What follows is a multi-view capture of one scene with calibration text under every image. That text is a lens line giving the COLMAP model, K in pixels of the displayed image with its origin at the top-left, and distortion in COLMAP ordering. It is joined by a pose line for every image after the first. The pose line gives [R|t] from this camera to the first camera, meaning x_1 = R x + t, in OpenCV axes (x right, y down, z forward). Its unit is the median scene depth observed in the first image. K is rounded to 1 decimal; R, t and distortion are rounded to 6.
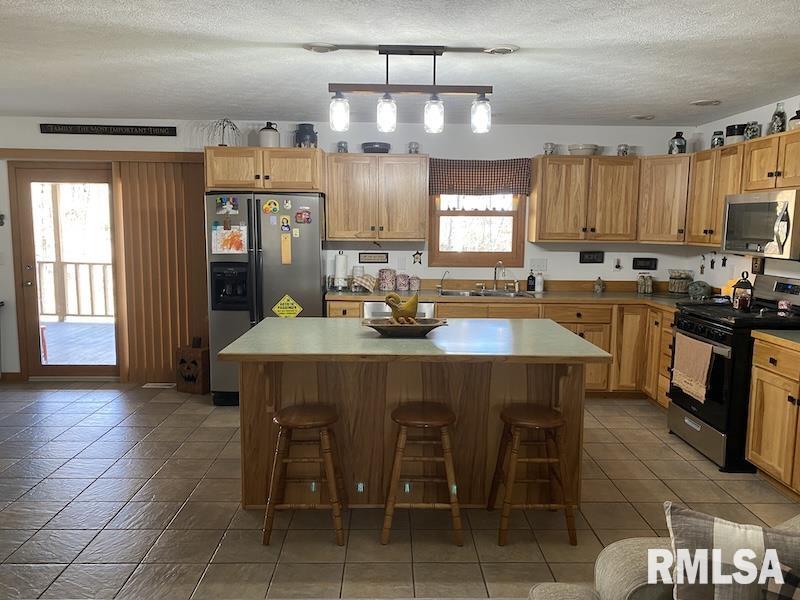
lens RADIAL K [[612.2, 0, 400.2], [0, 612.2, 295.4], [0, 0, 1]] dist [0.058708, -0.057044]
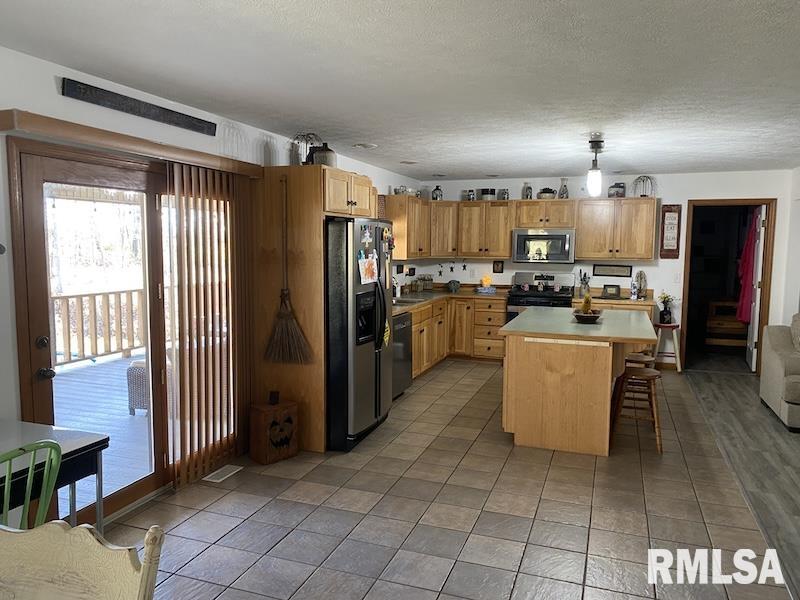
lens RADIAL K [[612.2, 0, 400.2], [0, 612.2, 295.4], [0, 0, 1]] dist [0.058708, -0.057044]
pose [[0.355151, -0.091297, 0.930340, -1.030029], [0.103145, 0.992970, 0.058068, -0.089266], [-0.929101, 0.075337, 0.362071, 0.550082]]
